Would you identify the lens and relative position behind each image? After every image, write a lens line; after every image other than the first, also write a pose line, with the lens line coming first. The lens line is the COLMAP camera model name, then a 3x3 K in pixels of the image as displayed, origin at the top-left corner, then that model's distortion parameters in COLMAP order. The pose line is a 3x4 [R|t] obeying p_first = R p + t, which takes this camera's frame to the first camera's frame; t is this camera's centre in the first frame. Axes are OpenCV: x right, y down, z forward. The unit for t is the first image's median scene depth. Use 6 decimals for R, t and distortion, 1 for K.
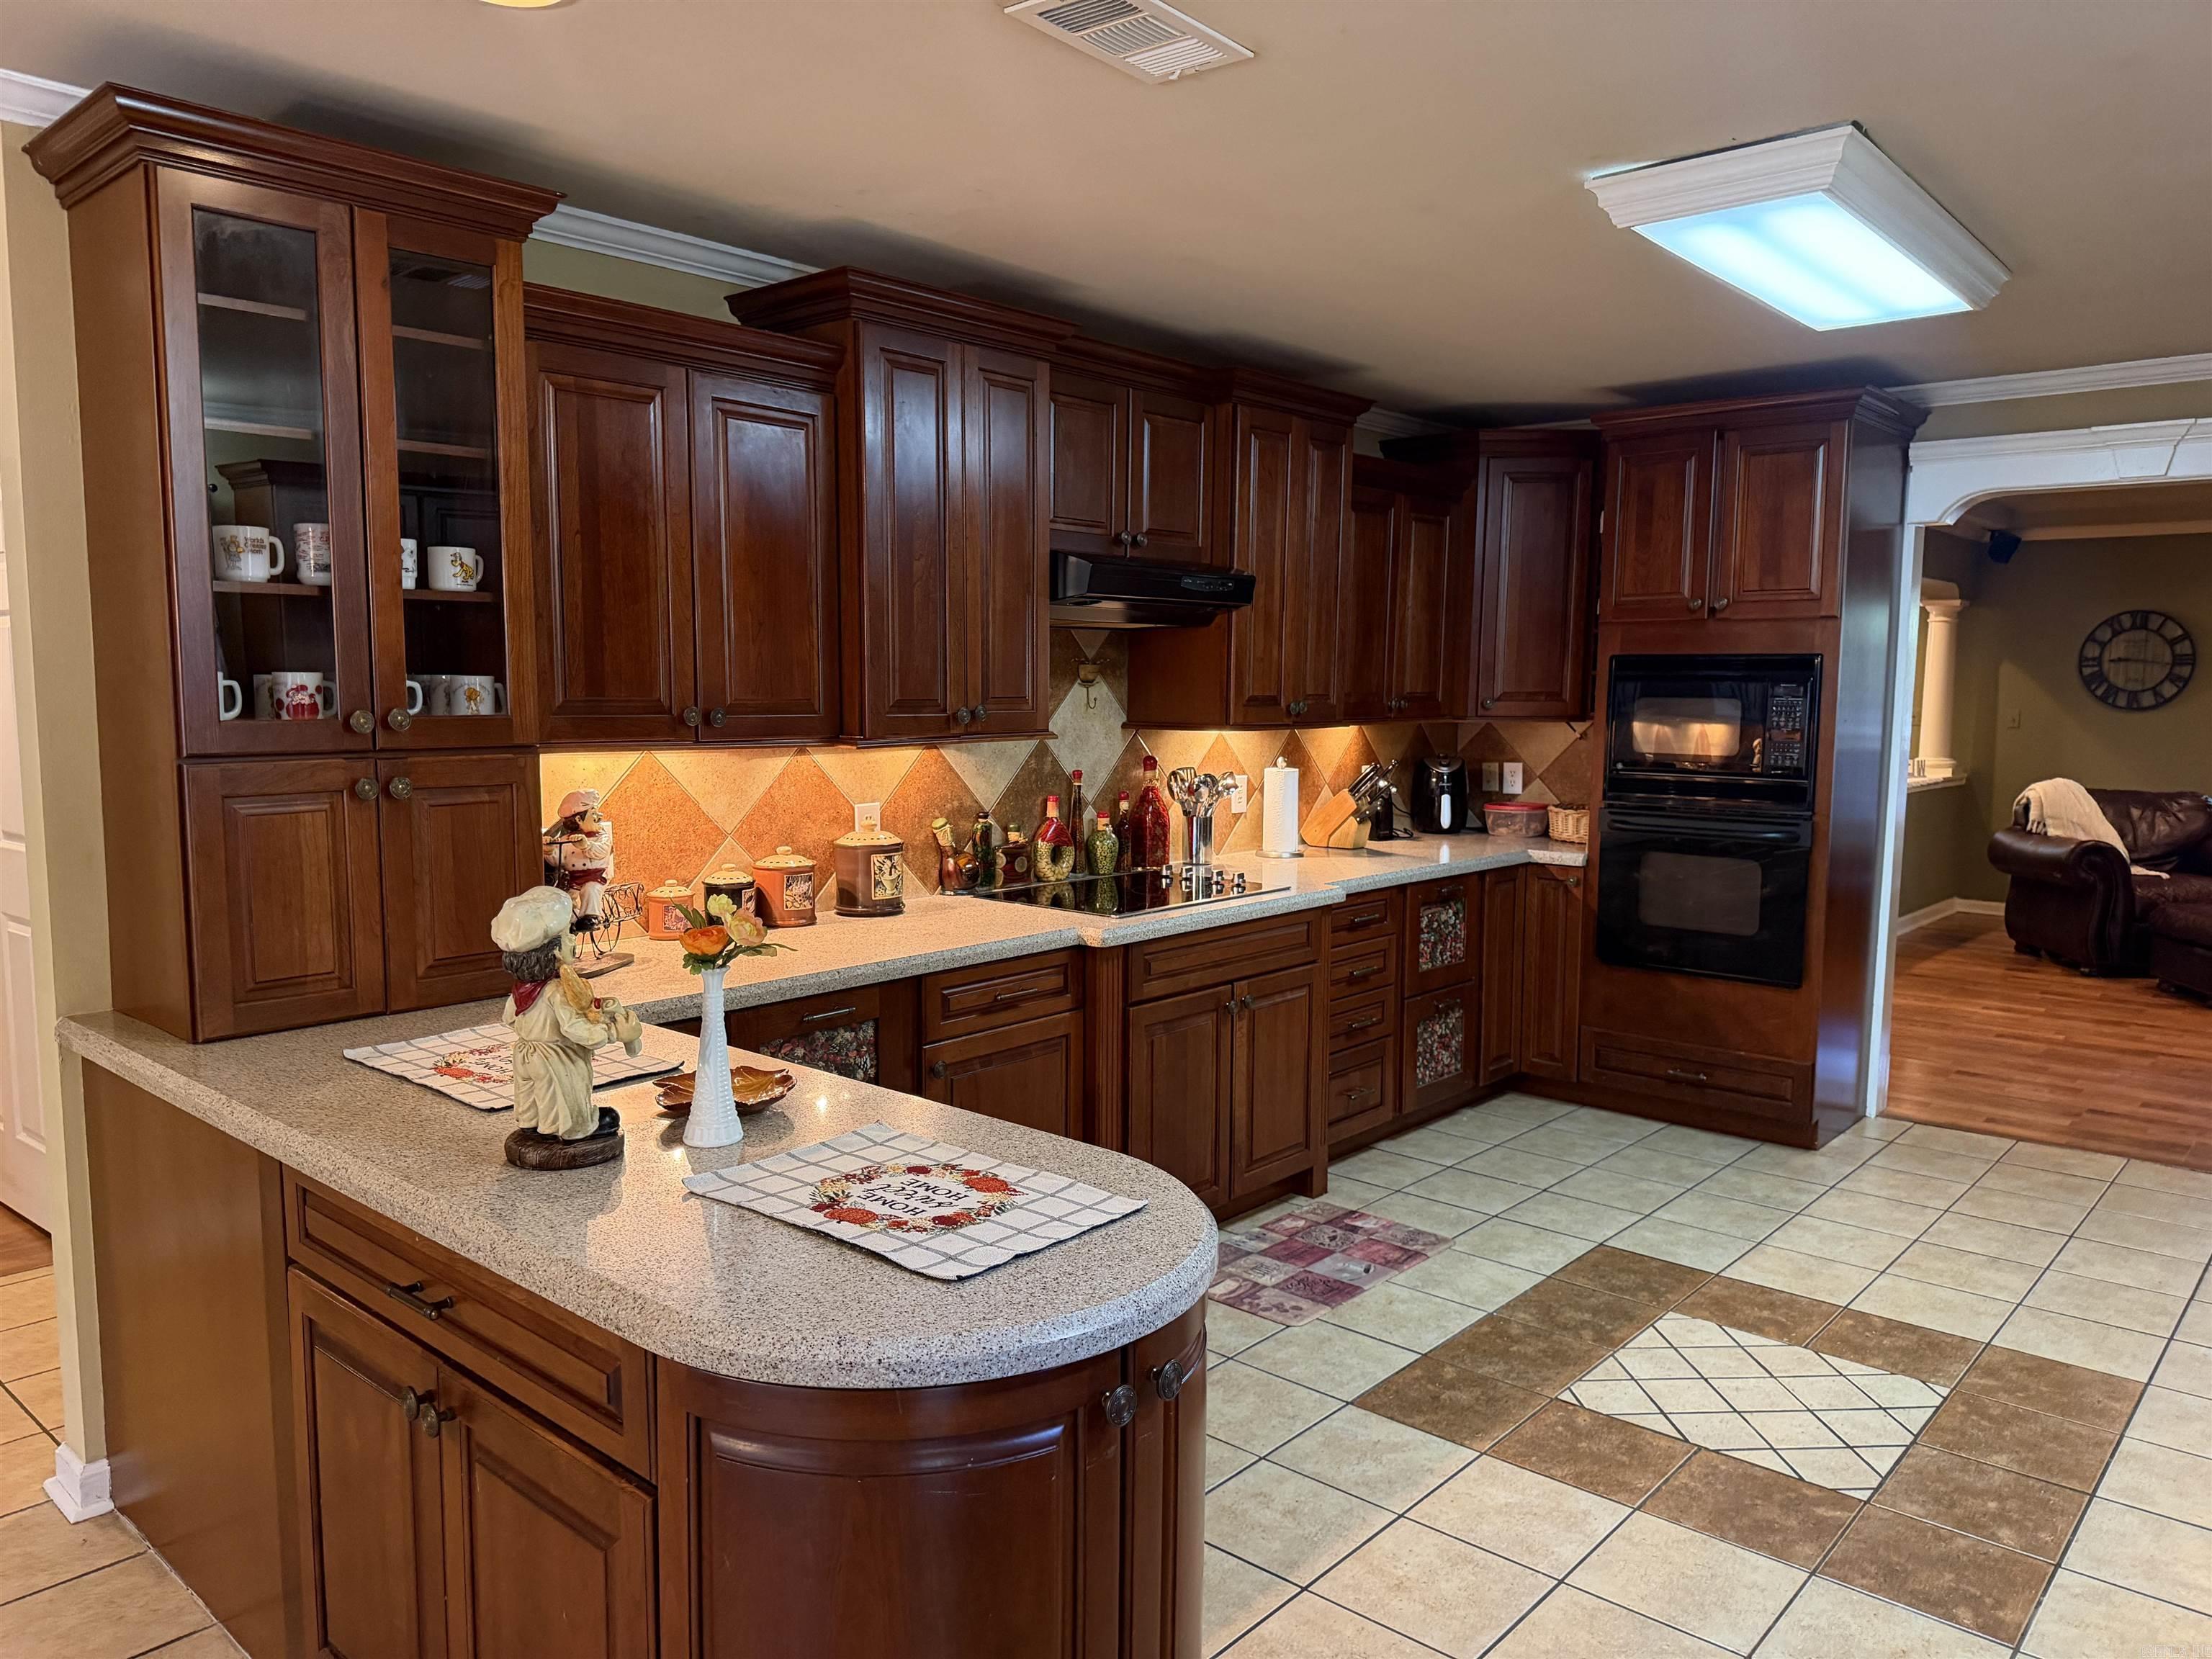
lens RADIAL K [[1556.0, 0, 1106.0], [0, 1556.0, 829.5], [0, 0, 1]] dist [0.078799, -0.096773]
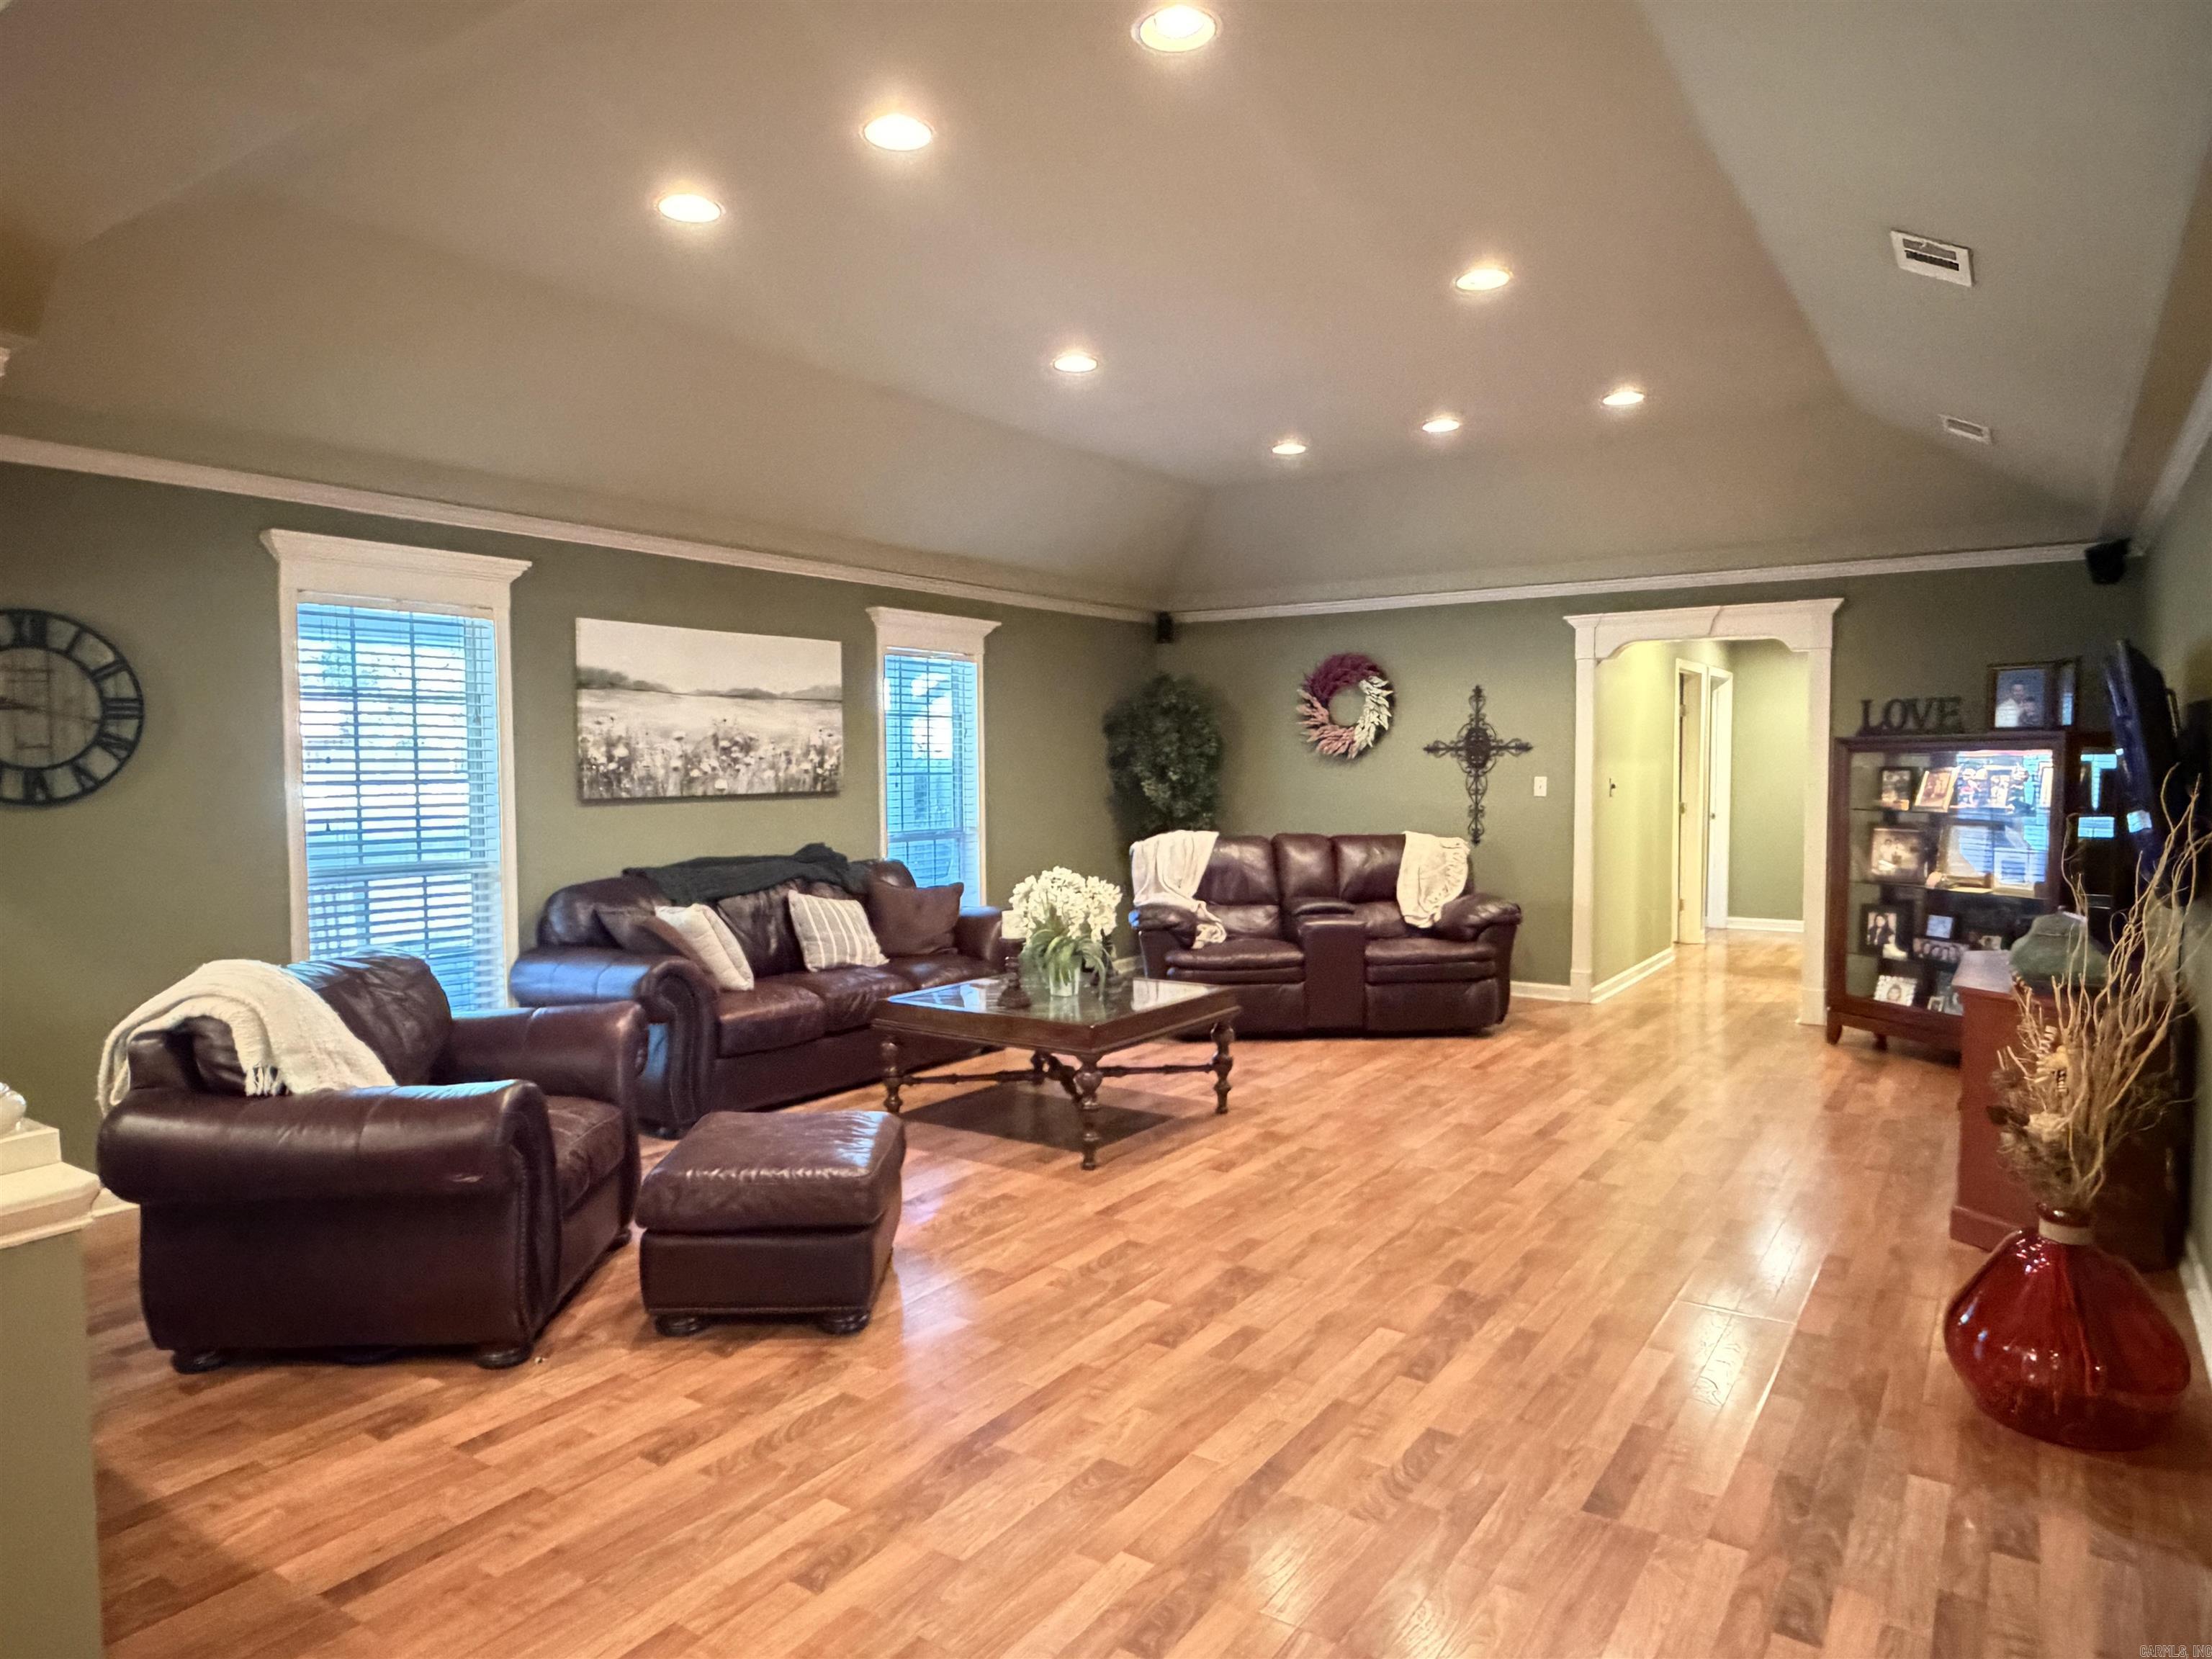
lens RADIAL K [[1370.7, 0, 1097.8], [0, 1370.7, 830.3], [0, 0, 1]] dist [-0.001406, -0.000474]
pose [[-0.112531, -0.061398, 0.991749, 0.414290], [0.101730, 0.992133, 0.072965, -0.156519], [-0.988427, 0.109102, -0.105400, 1.712807]]
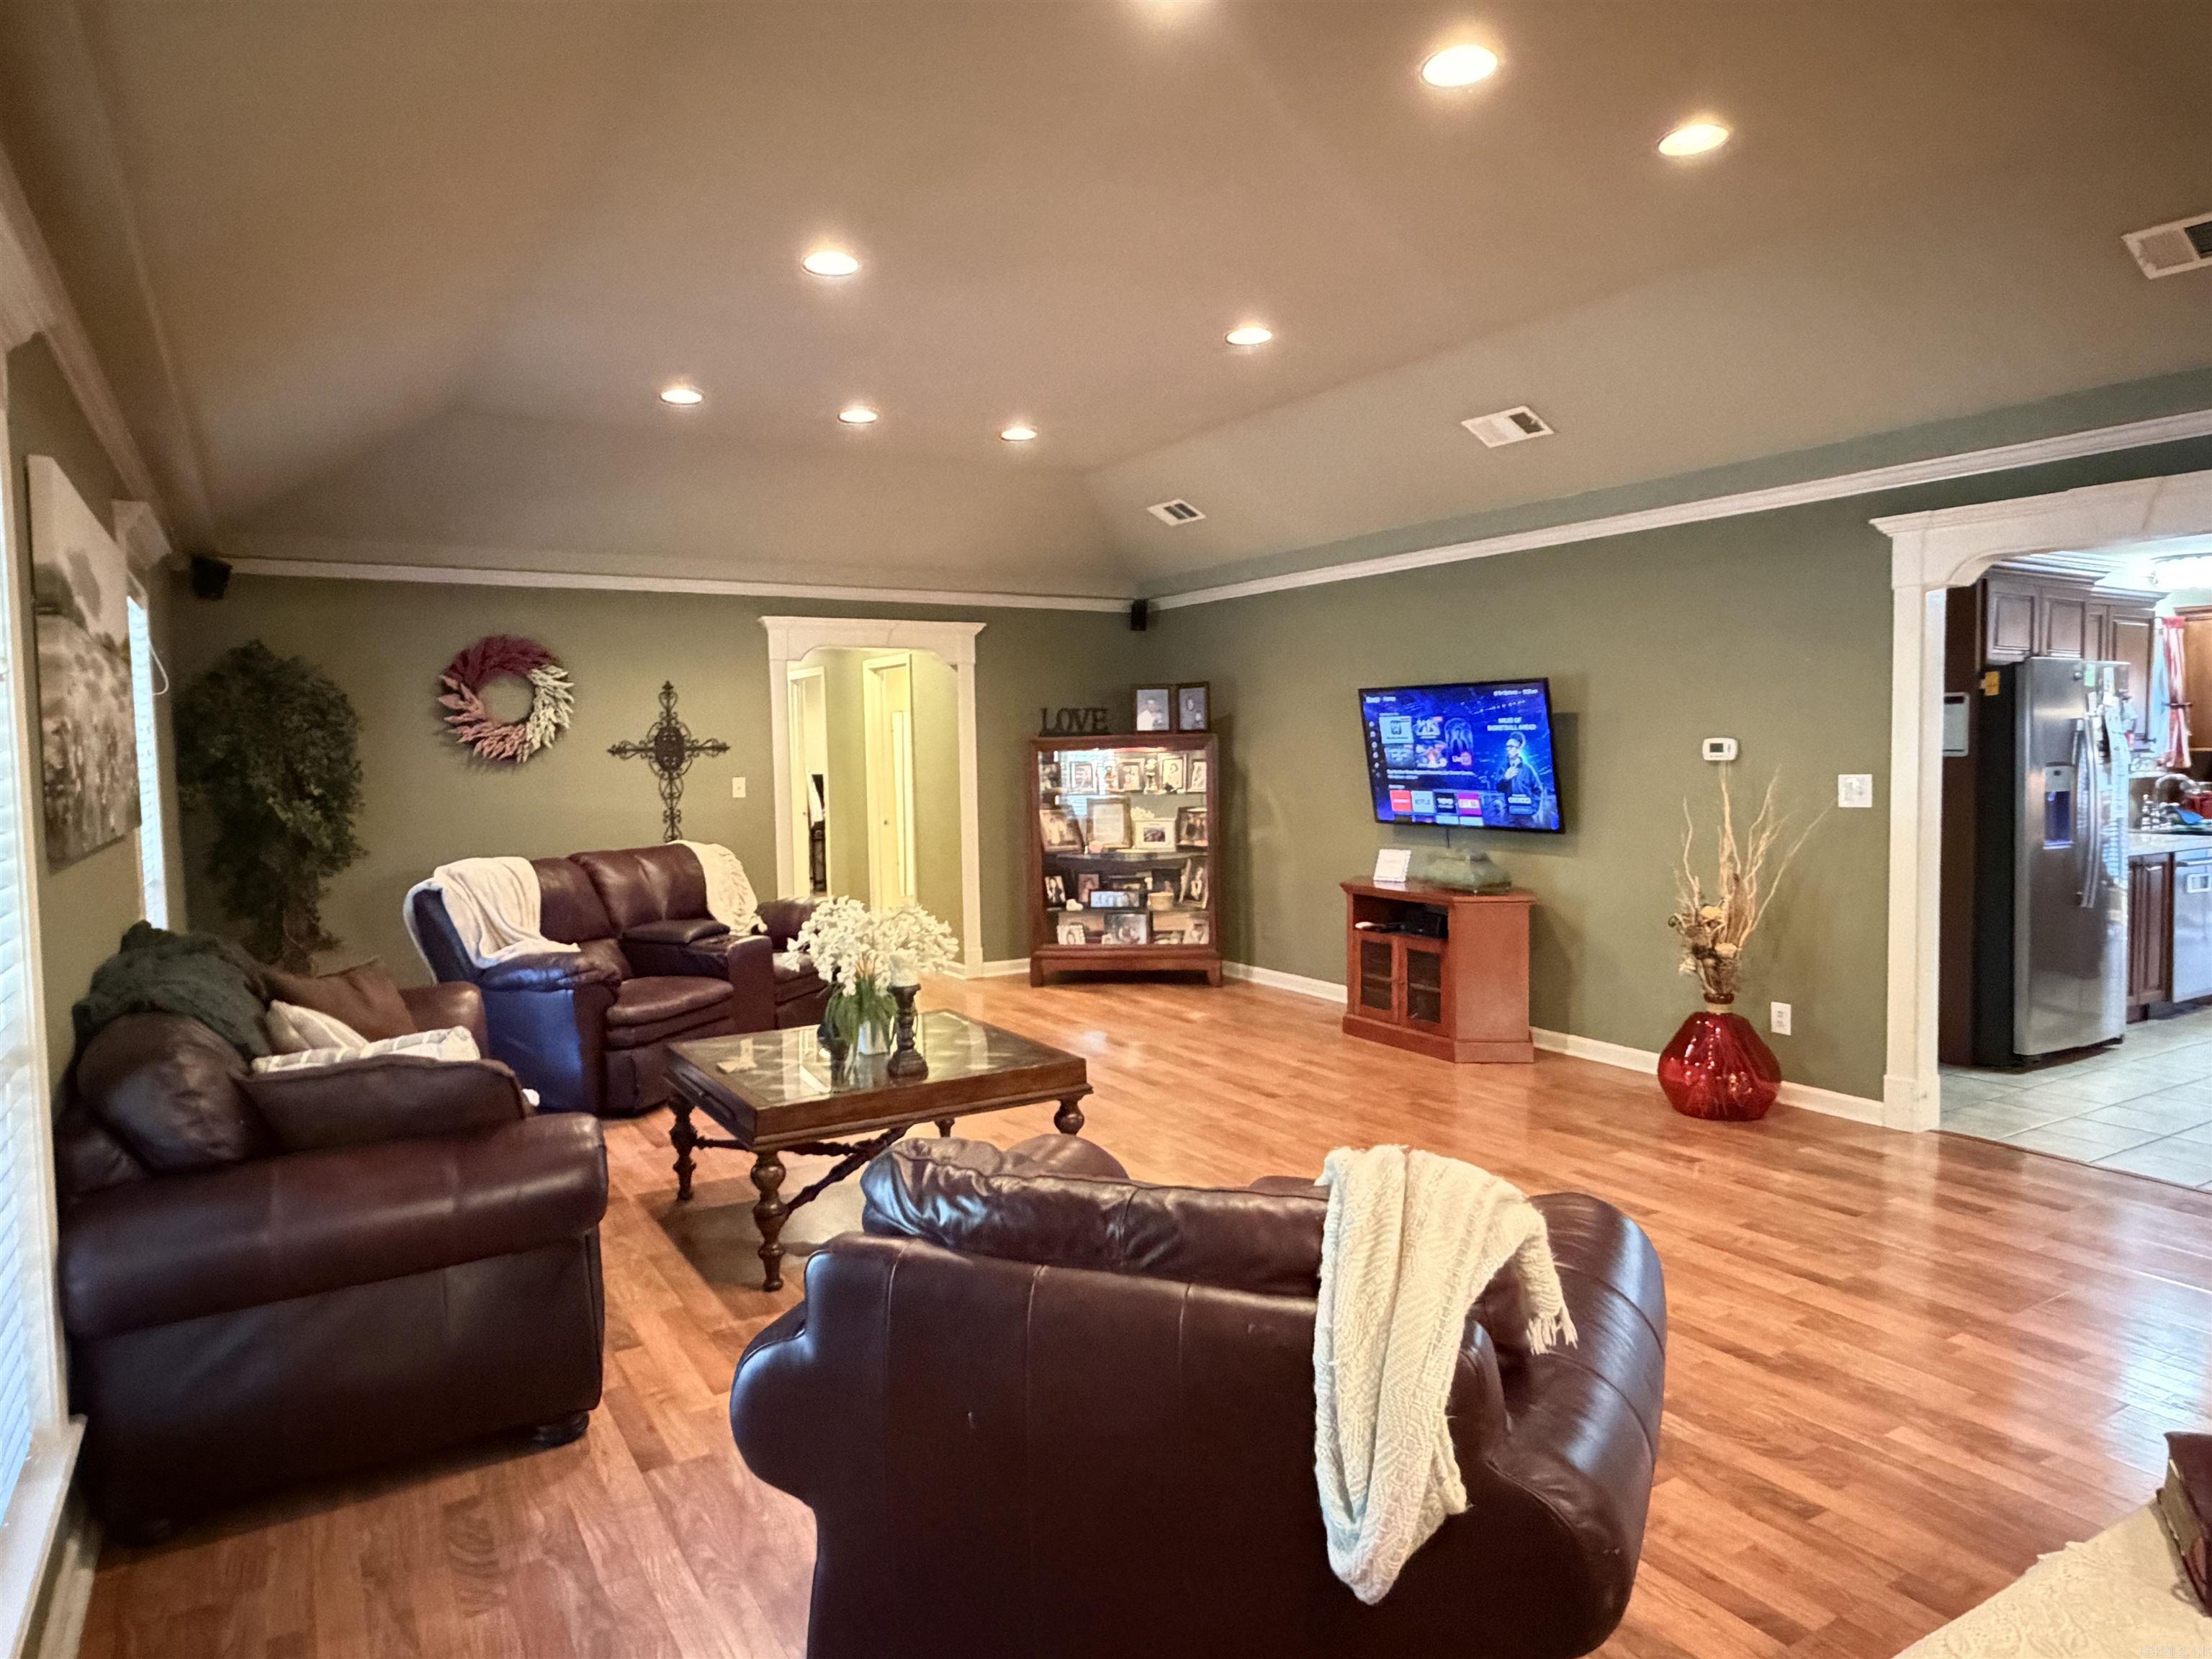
lens RADIAL K [[1368.9, 0, 1103.7], [0, 1368.9, 824.5], [0, 0, 1]] dist [-0.000110, 0.000561]
pose [[-0.950613, -0.012329, 0.310134, 1.249059], [0.037050, 0.987558, 0.152826, -0.238748], [-0.308159, 0.156769, -0.938329, 2.564990]]
